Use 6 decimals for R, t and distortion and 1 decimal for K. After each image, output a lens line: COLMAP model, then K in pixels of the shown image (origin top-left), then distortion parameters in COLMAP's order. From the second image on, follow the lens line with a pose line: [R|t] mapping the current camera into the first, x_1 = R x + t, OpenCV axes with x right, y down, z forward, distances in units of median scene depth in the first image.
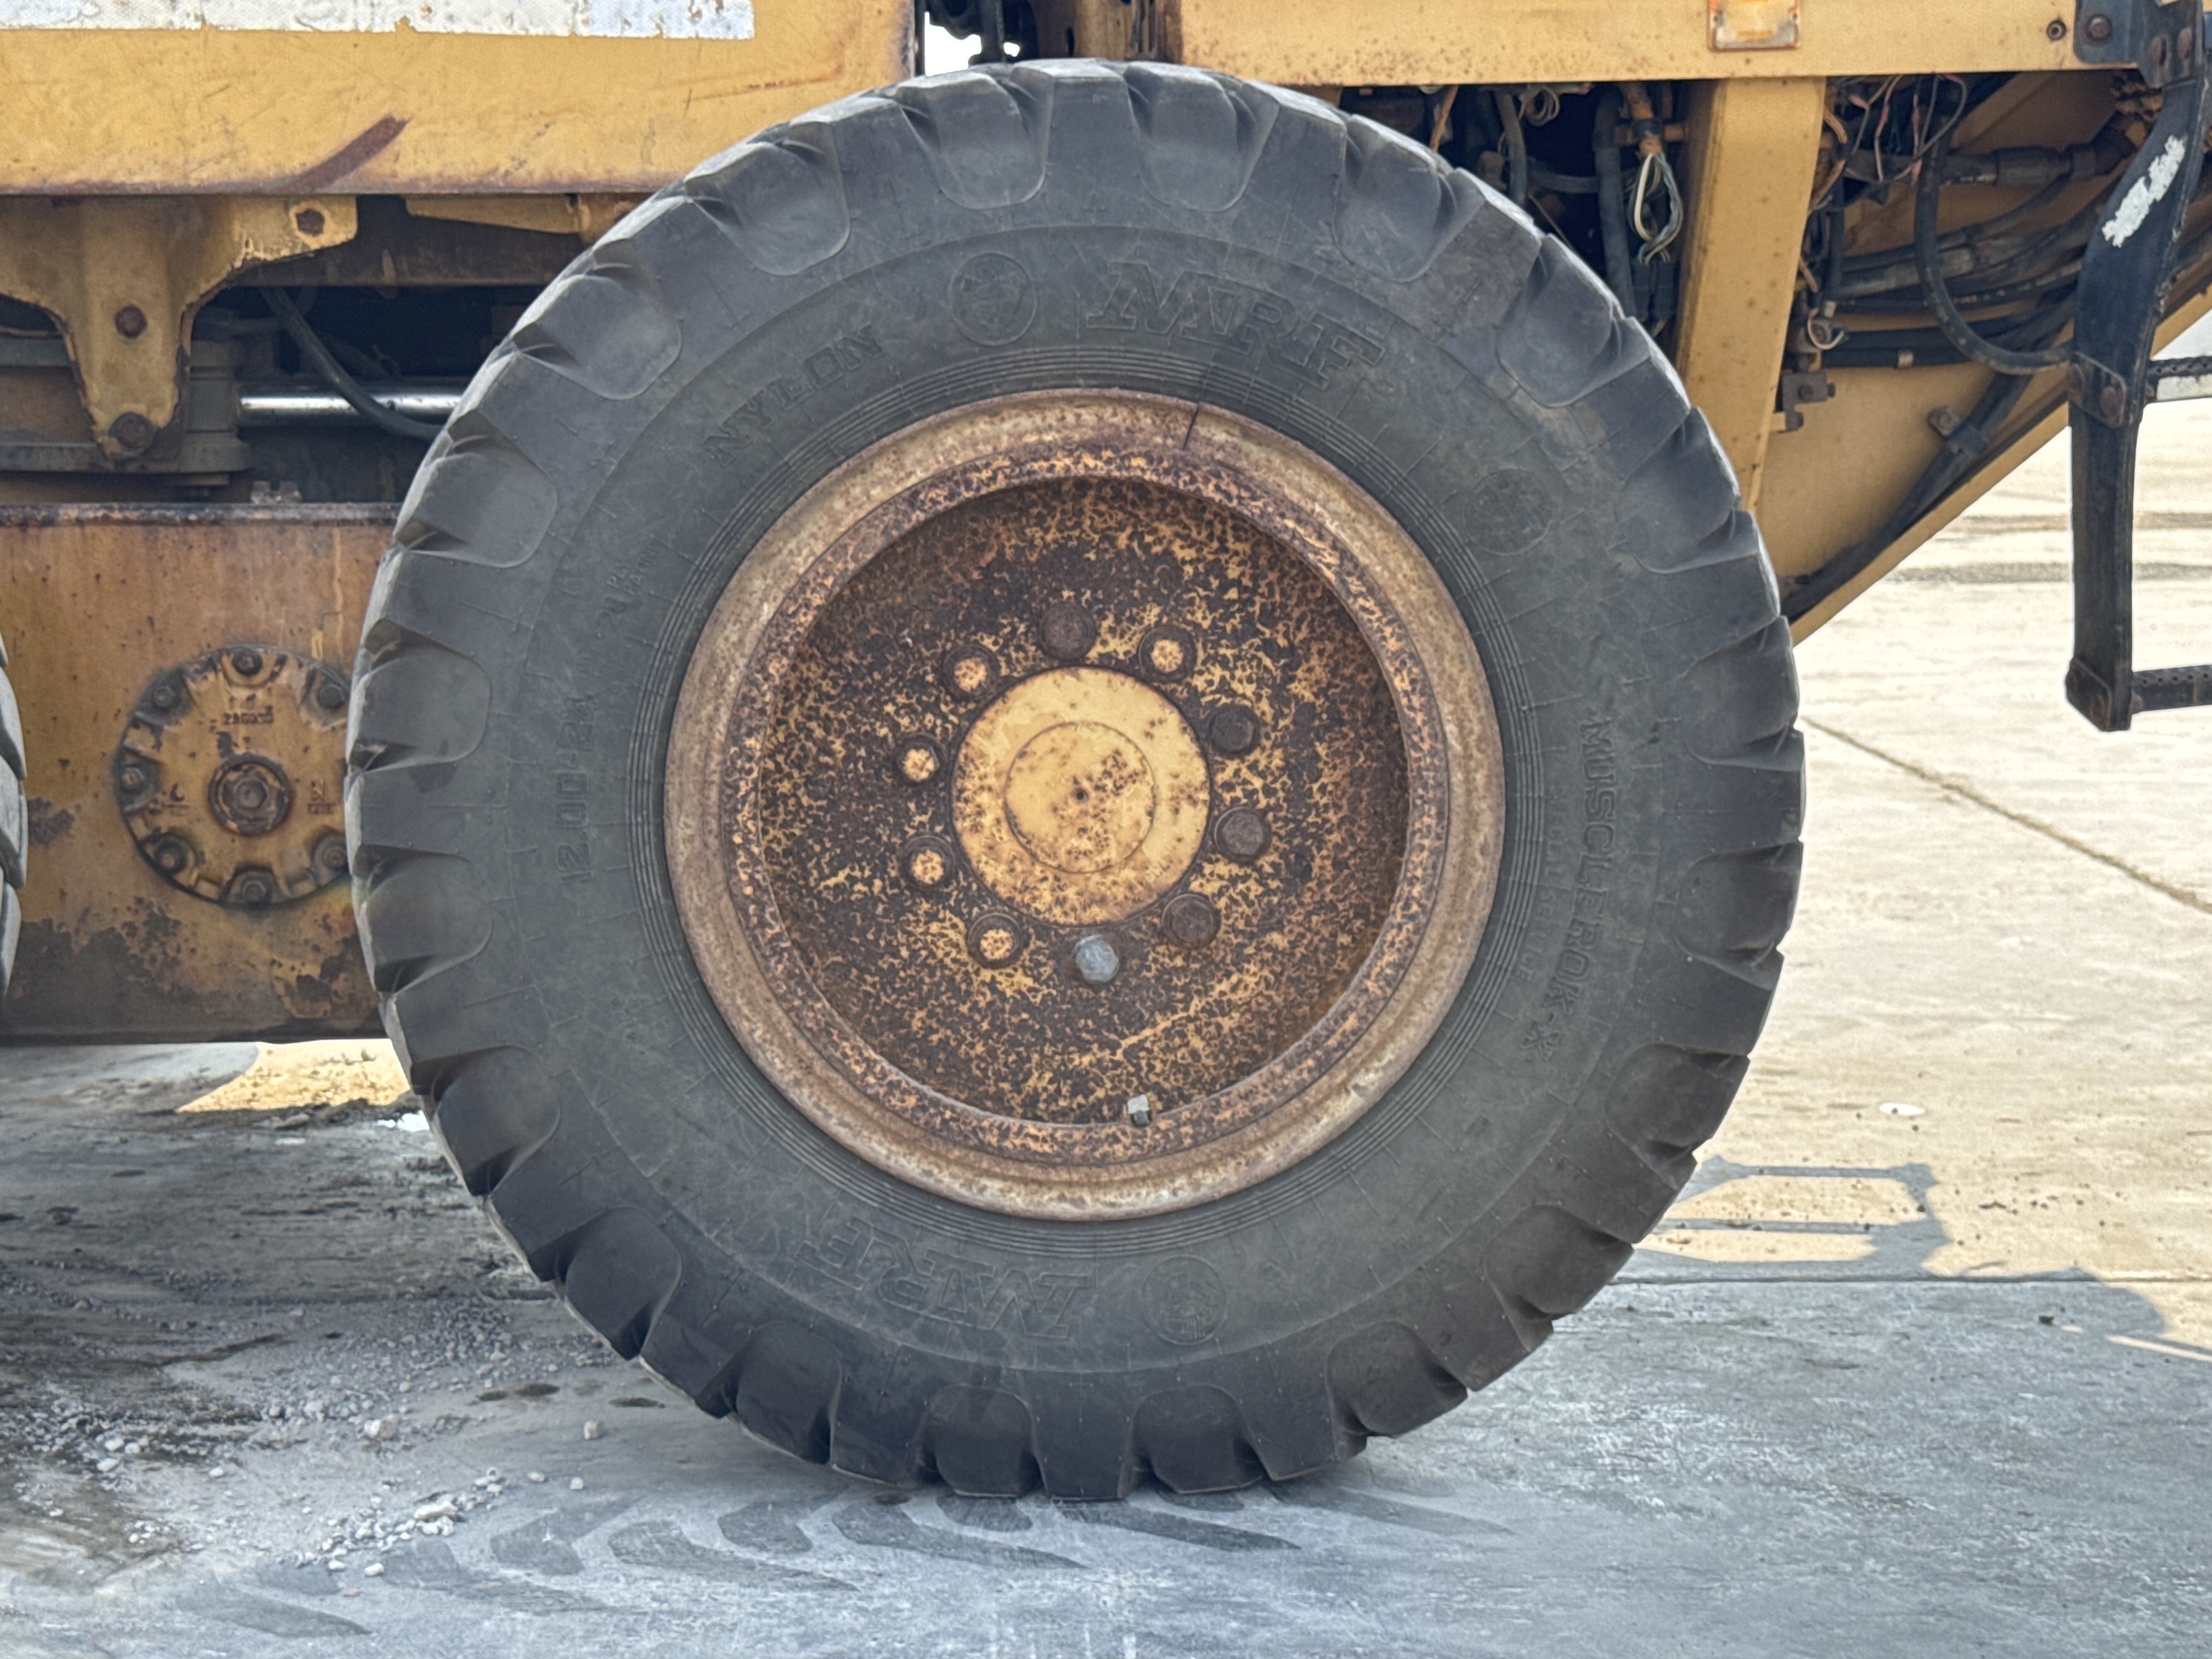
lens RADIAL K [[3577.7, 0, 1106.0], [0, 3577.7, 829.5], [0, 0, 1]] dist [0.136613, -0.258642]
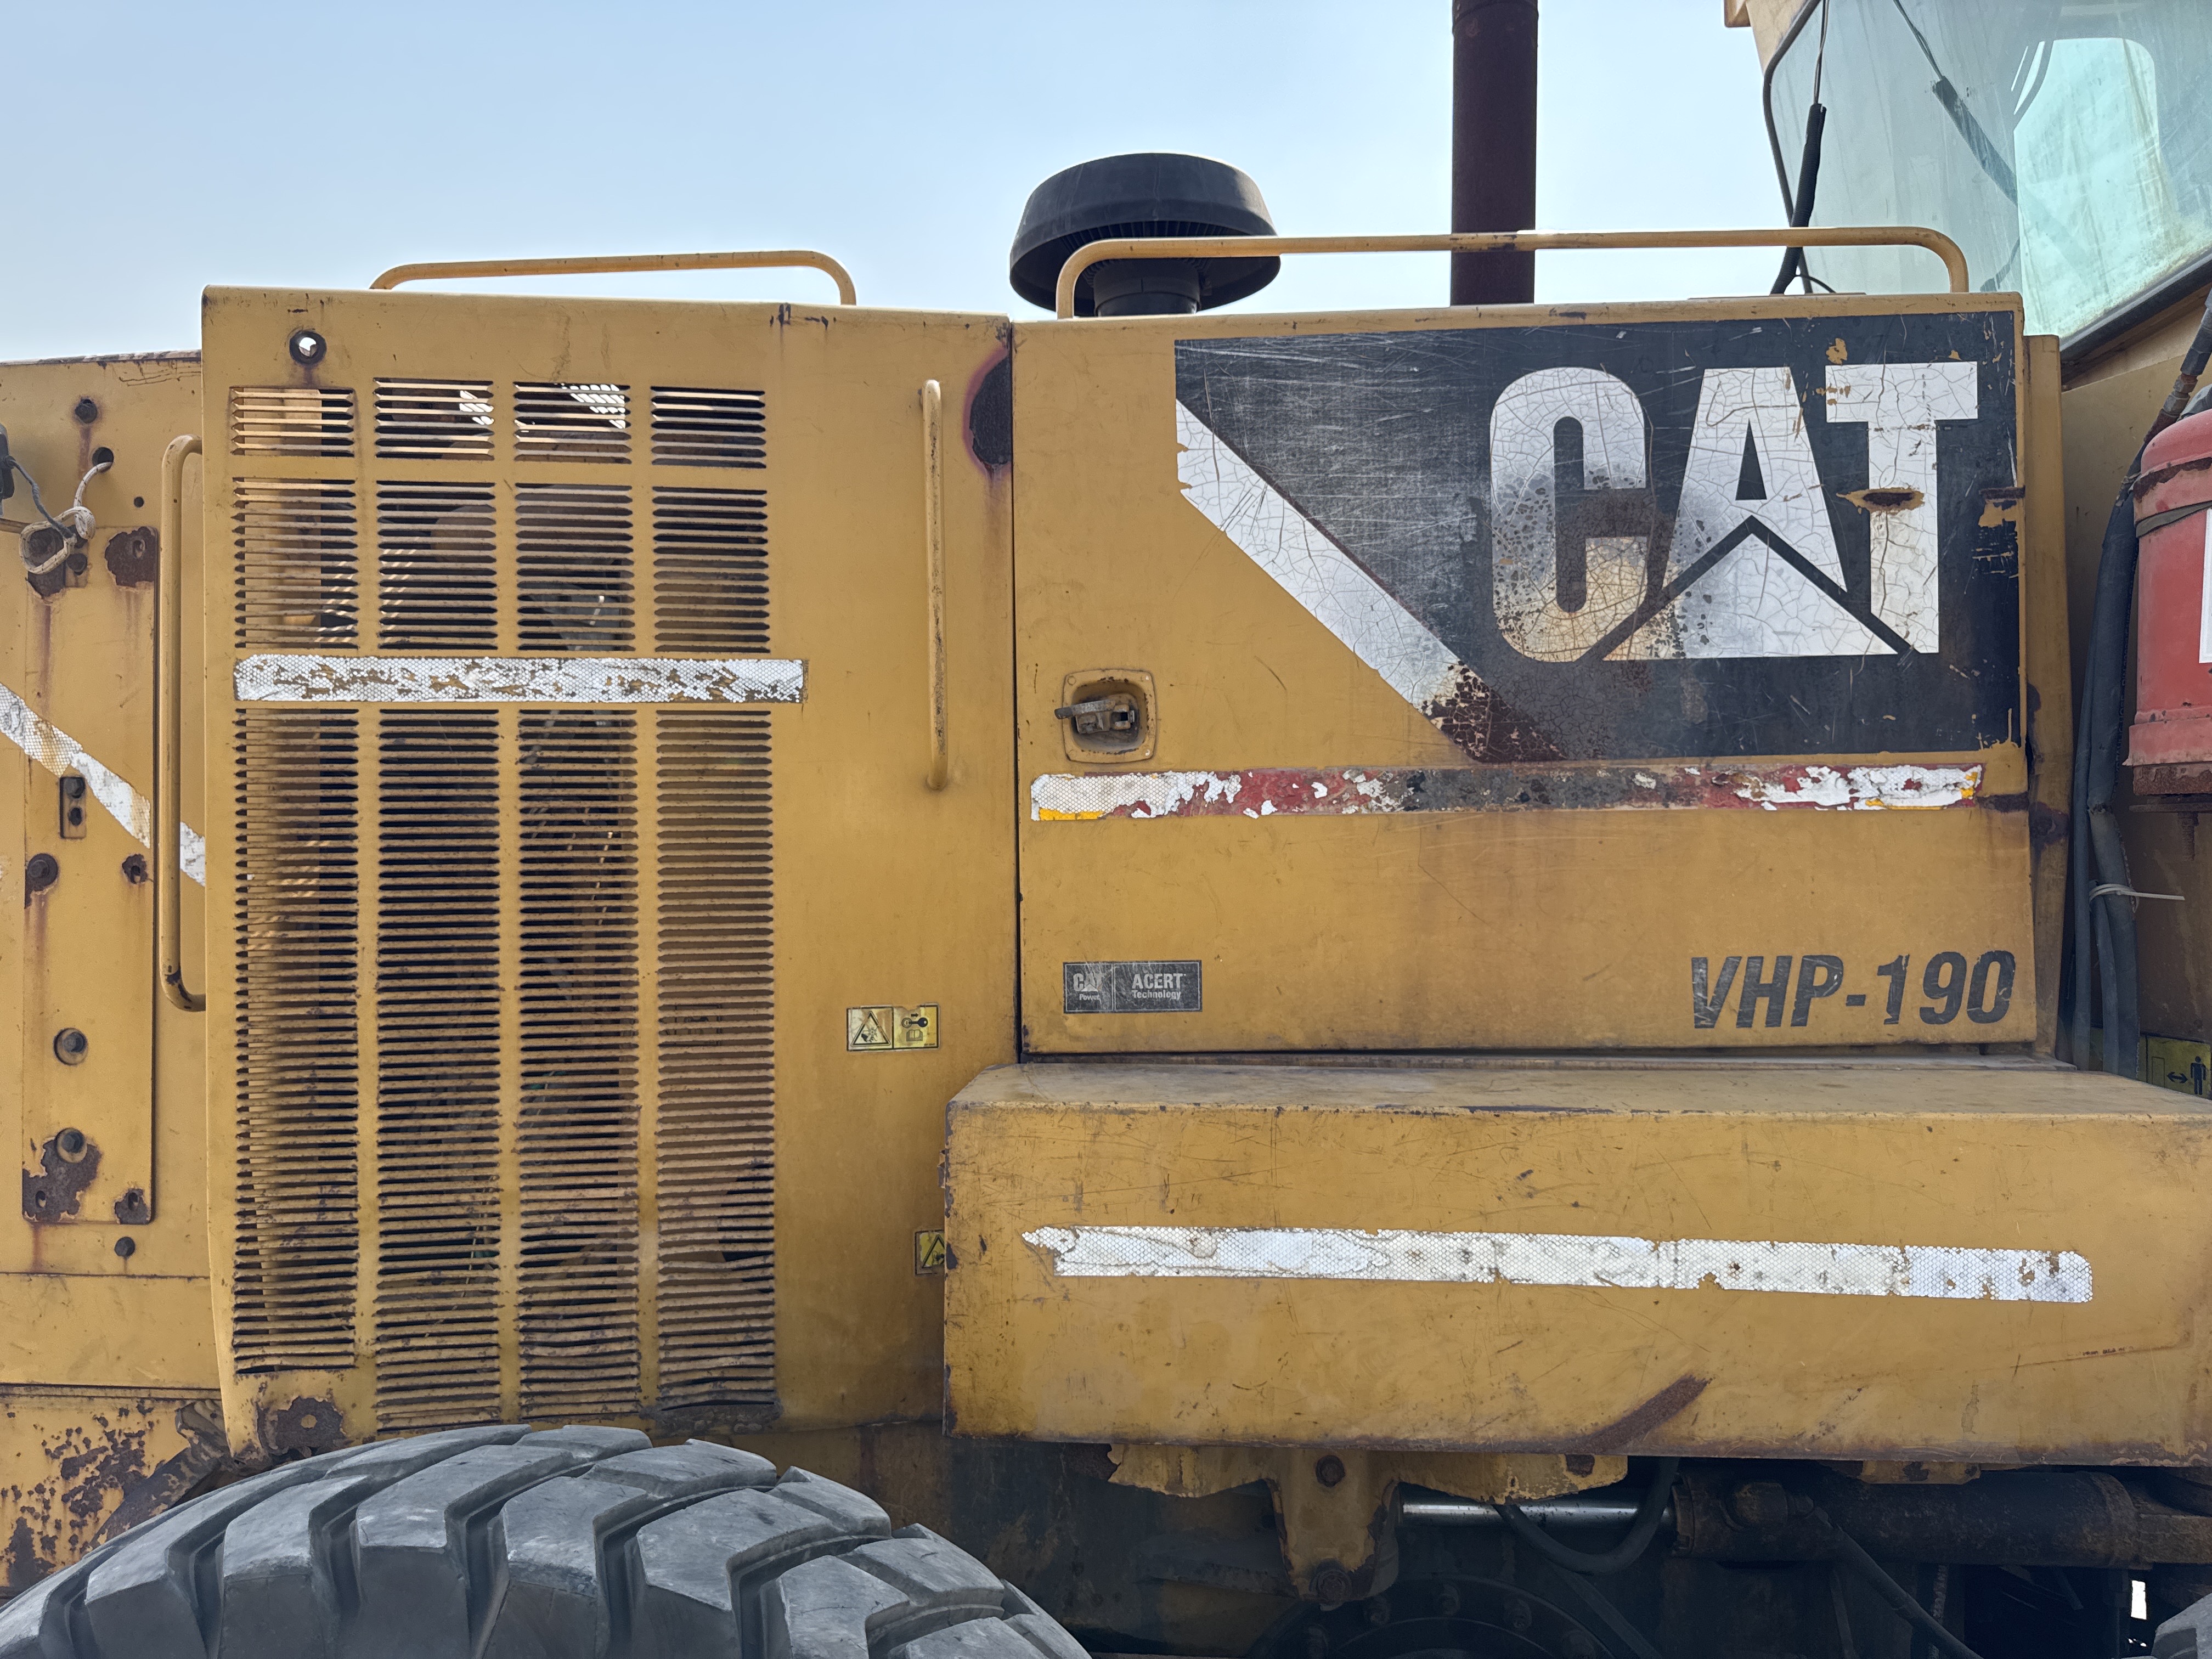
lens RADIAL K [[1586.8, 0, 1112.9], [0, 1586.8, 758.6], [0, 0, 1]] dist [0.071750, -0.091385]
pose [[0.991172, 0.003167, -0.132543, -0.291901], [-0.027128, 0.983408, -0.179368, -0.276363], [0.129776, 0.181380, 0.974813, 0.545393]]
